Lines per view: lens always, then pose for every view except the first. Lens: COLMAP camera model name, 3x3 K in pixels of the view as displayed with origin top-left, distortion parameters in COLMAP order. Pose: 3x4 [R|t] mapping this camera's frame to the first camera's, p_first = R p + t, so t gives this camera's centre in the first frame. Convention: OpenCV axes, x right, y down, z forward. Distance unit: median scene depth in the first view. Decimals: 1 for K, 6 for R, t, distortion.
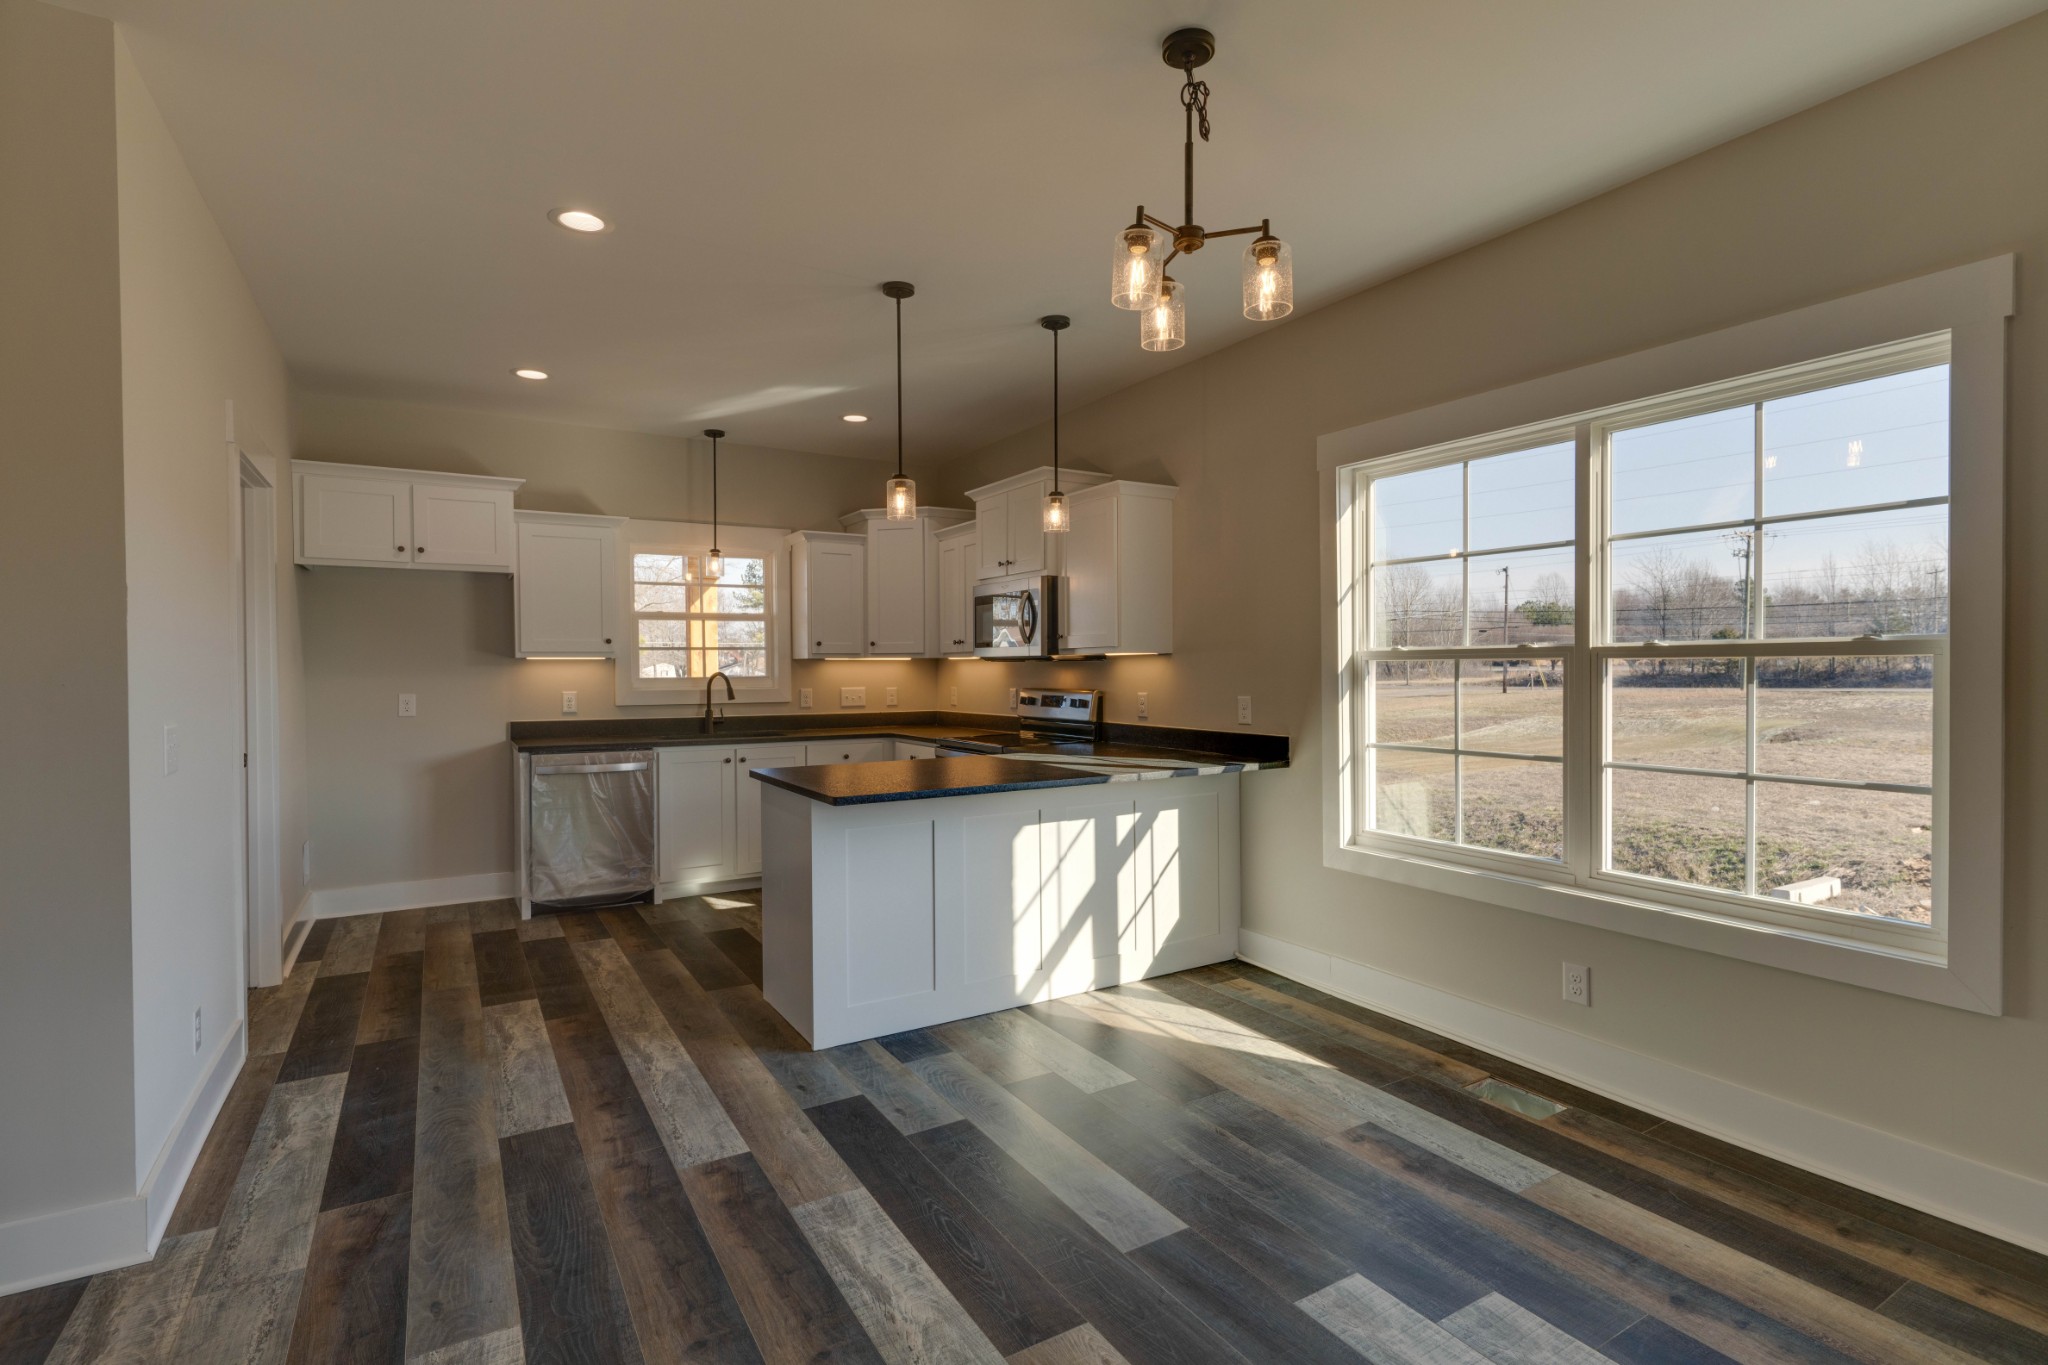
lens RADIAL K [[974.9, 0, 1017.8], [0, 974.9, 680.7], [0, 0, 1]] dist [-0.004297, 0.000414]
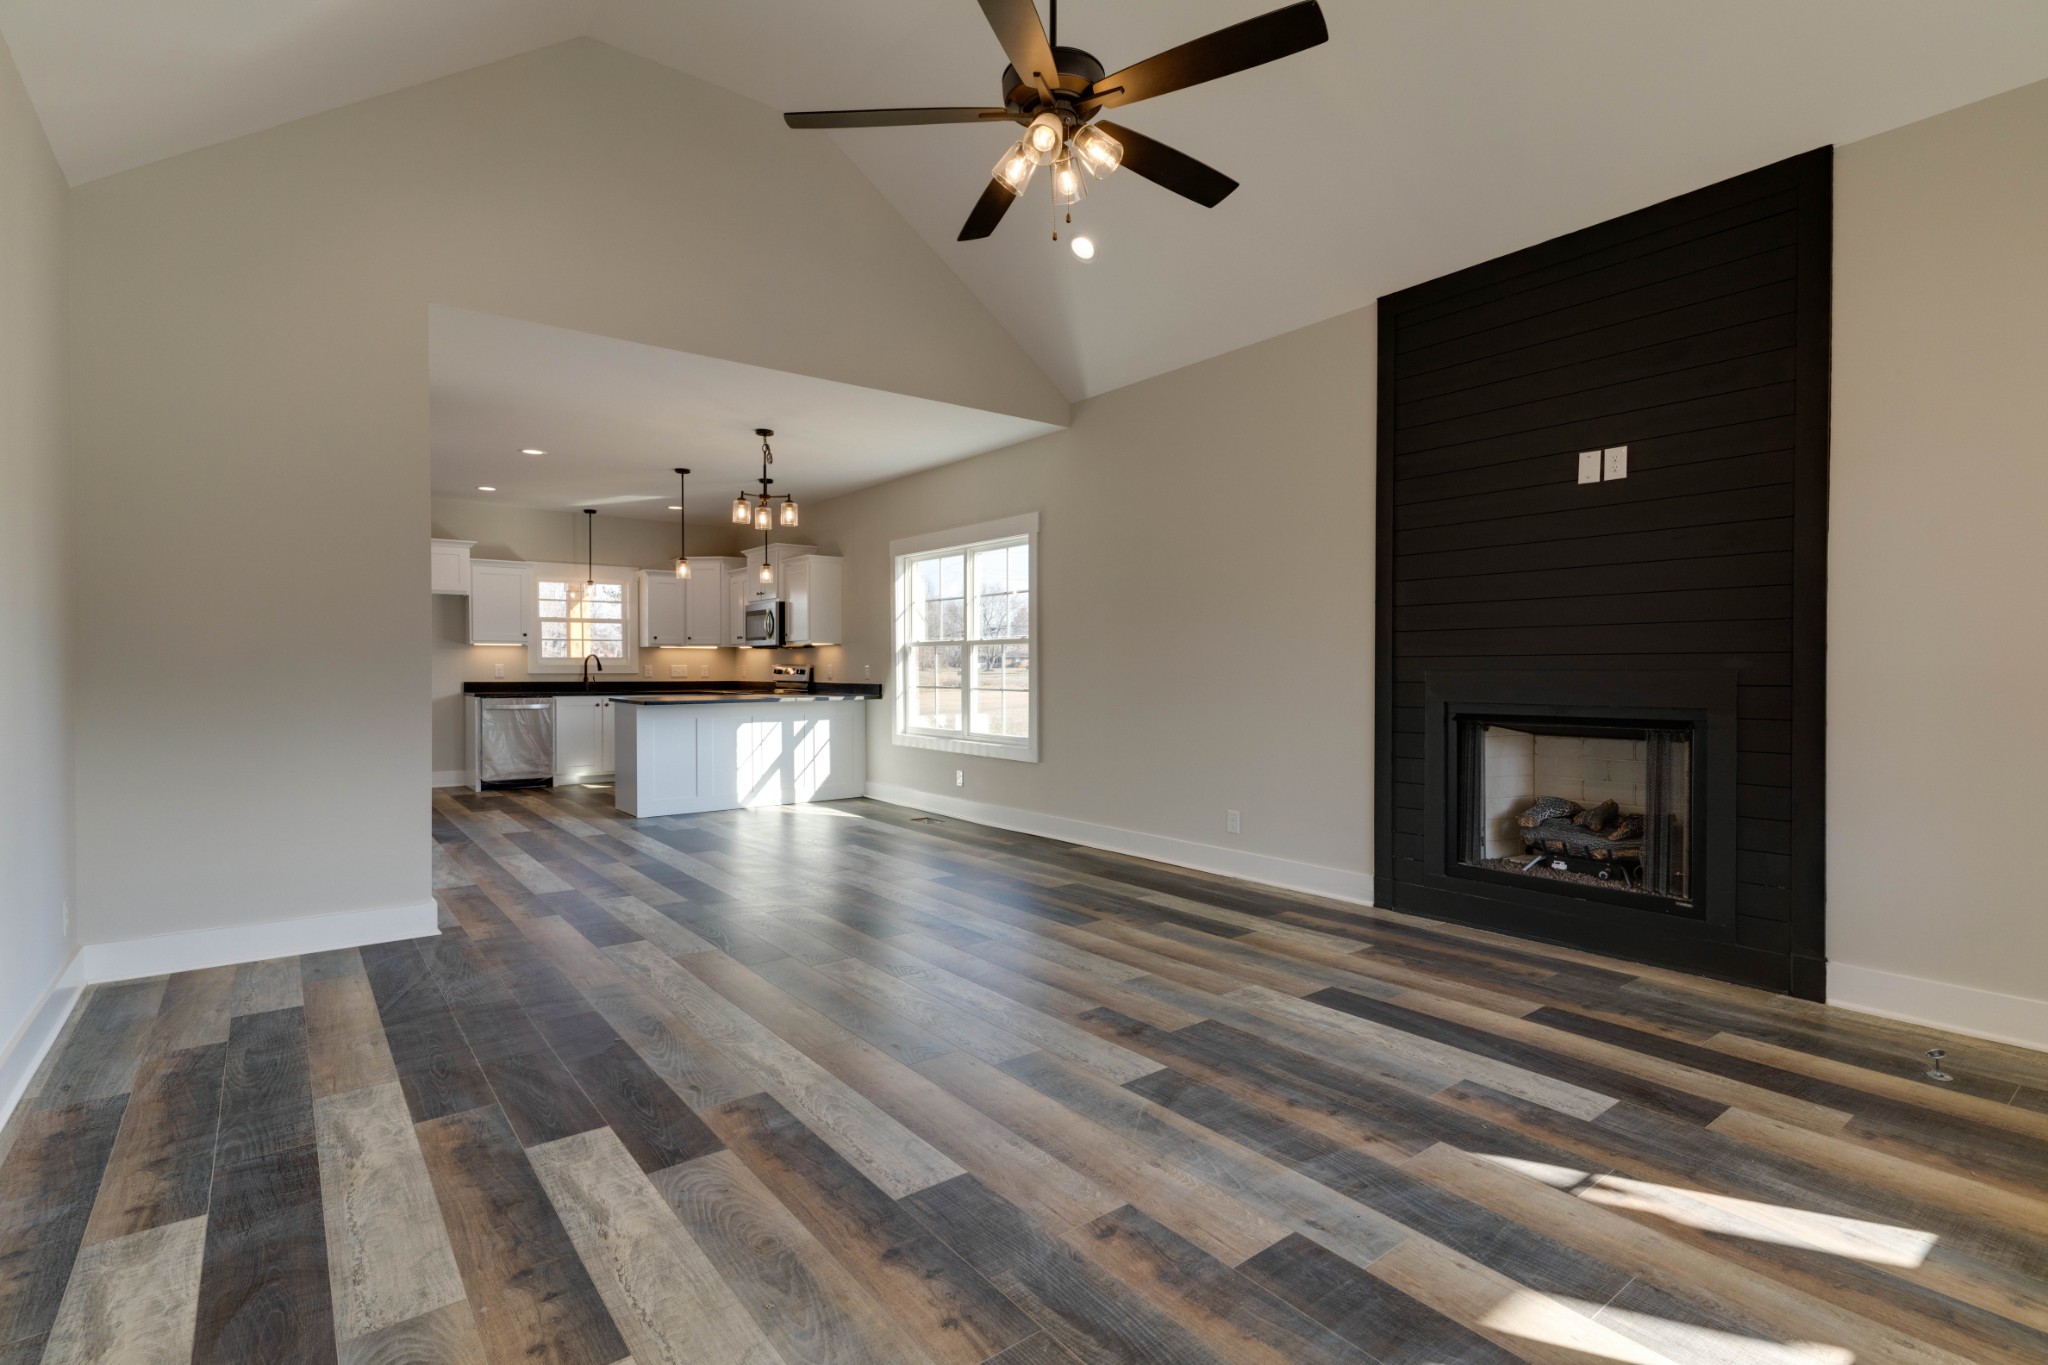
lens RADIAL K [[974.9, 0, 1023.1], [0, 974.9, 683.6], [0, 0, 1]] dist [-0.004297, 0.000414]
pose [[0.992550, 0.005119, 0.121729, 0.267707], [-0.005516, 0.999981, 0.002924, 0.040194], [-0.121712, -0.003574, 0.992559, -0.896307]]
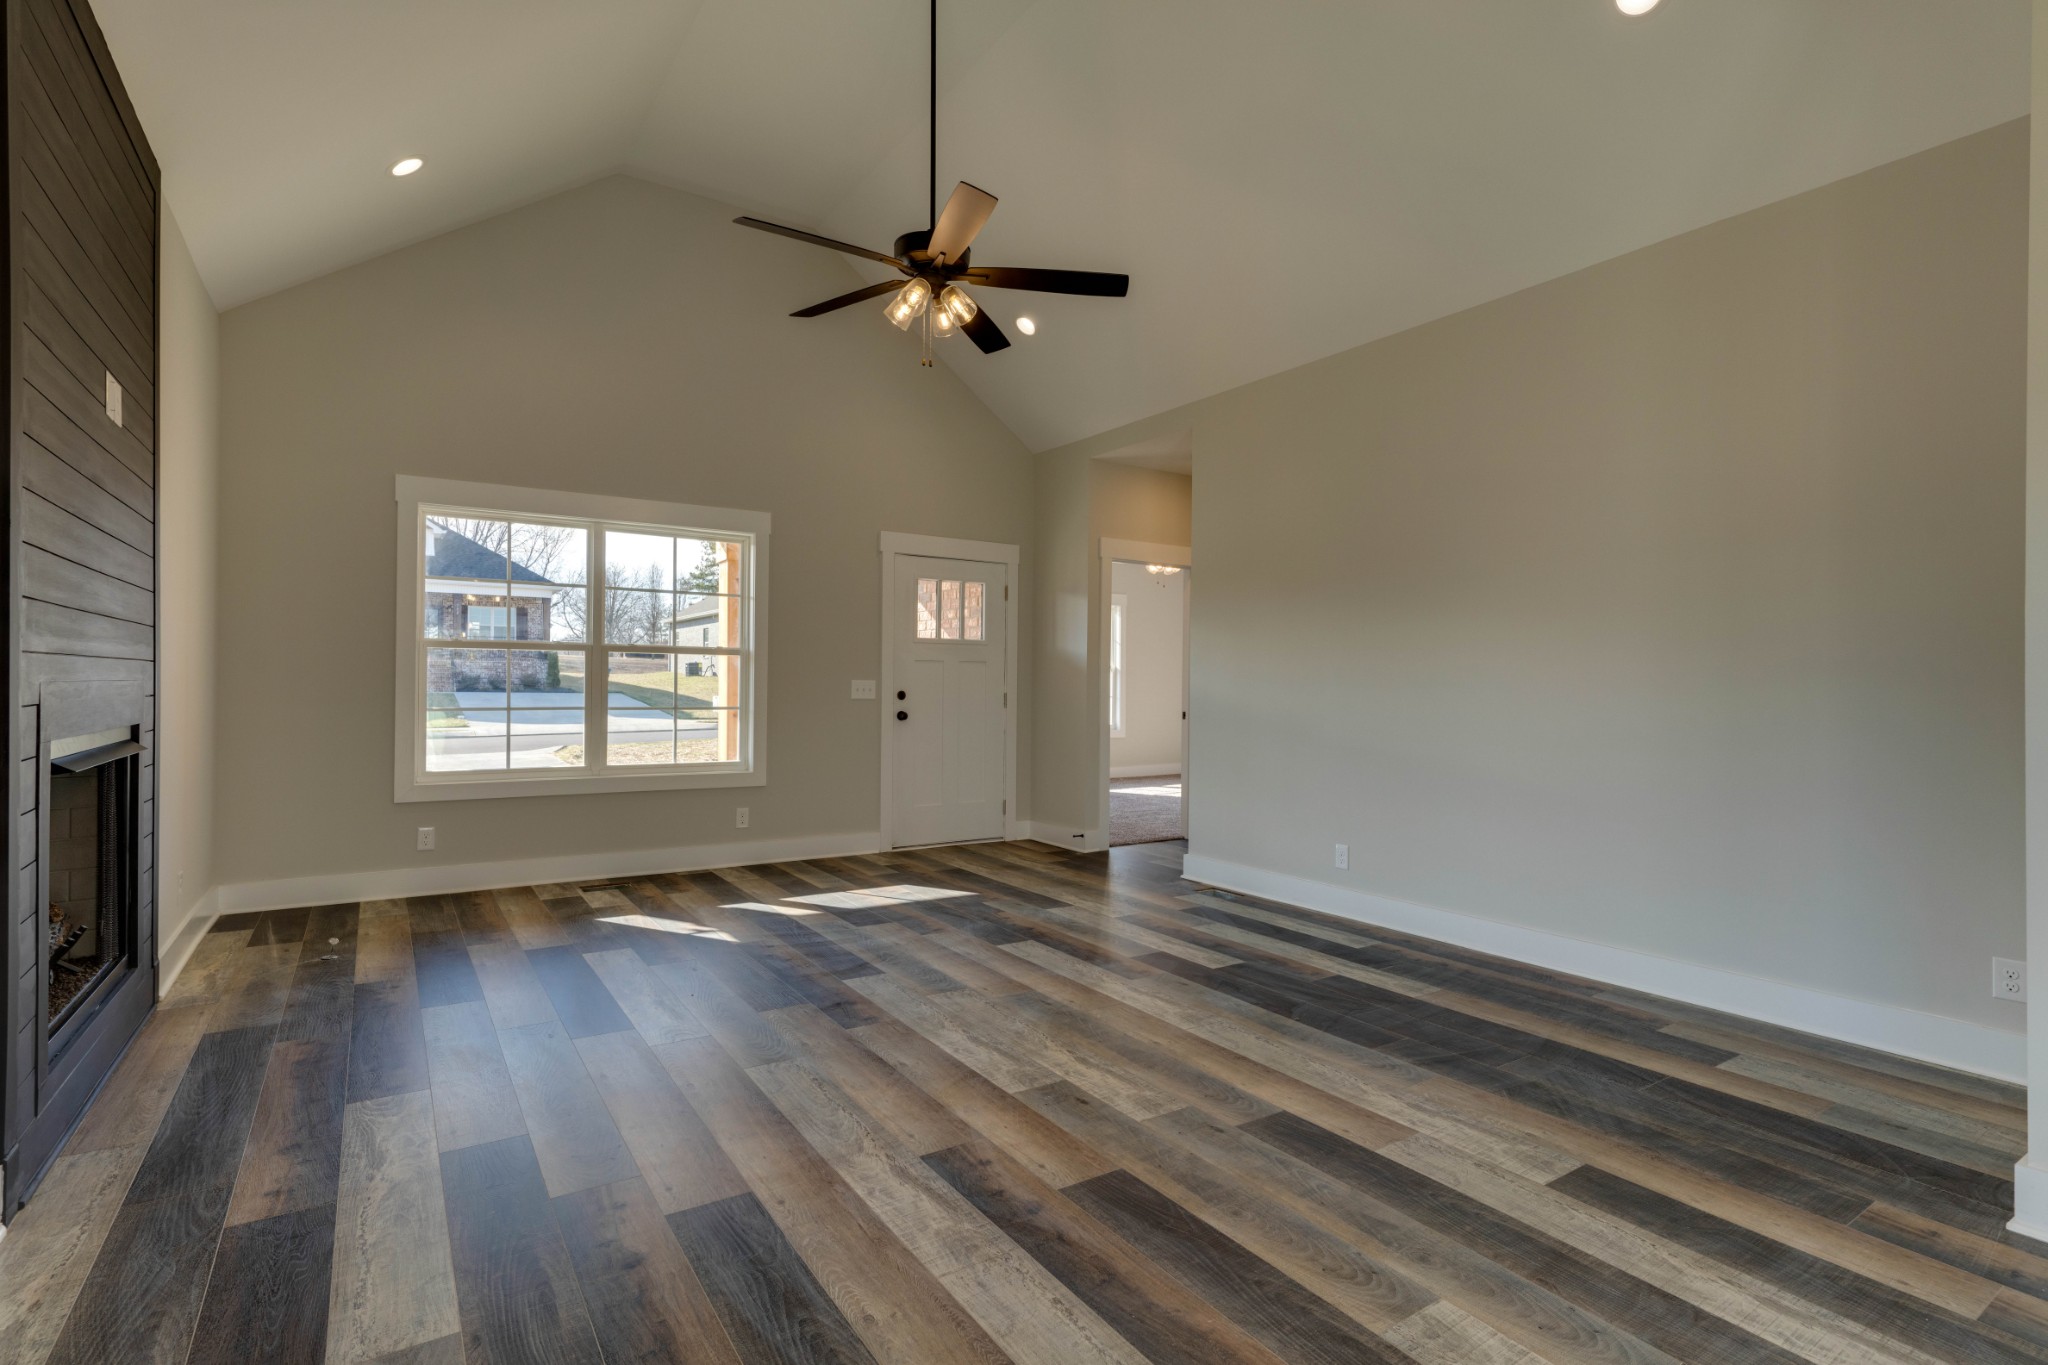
lens RADIAL K [[974.9, 0, 1020.0], [0, 974.9, 681.0], [0, 0, 1]] dist [-0.004297, 0.000414]
pose [[-0.998859, -0.002288, -0.047712, 0.416879], [-0.002678, 0.999964, 0.008093, -0.007747], [0.047692, 0.008211, -0.998828, 2.966155]]
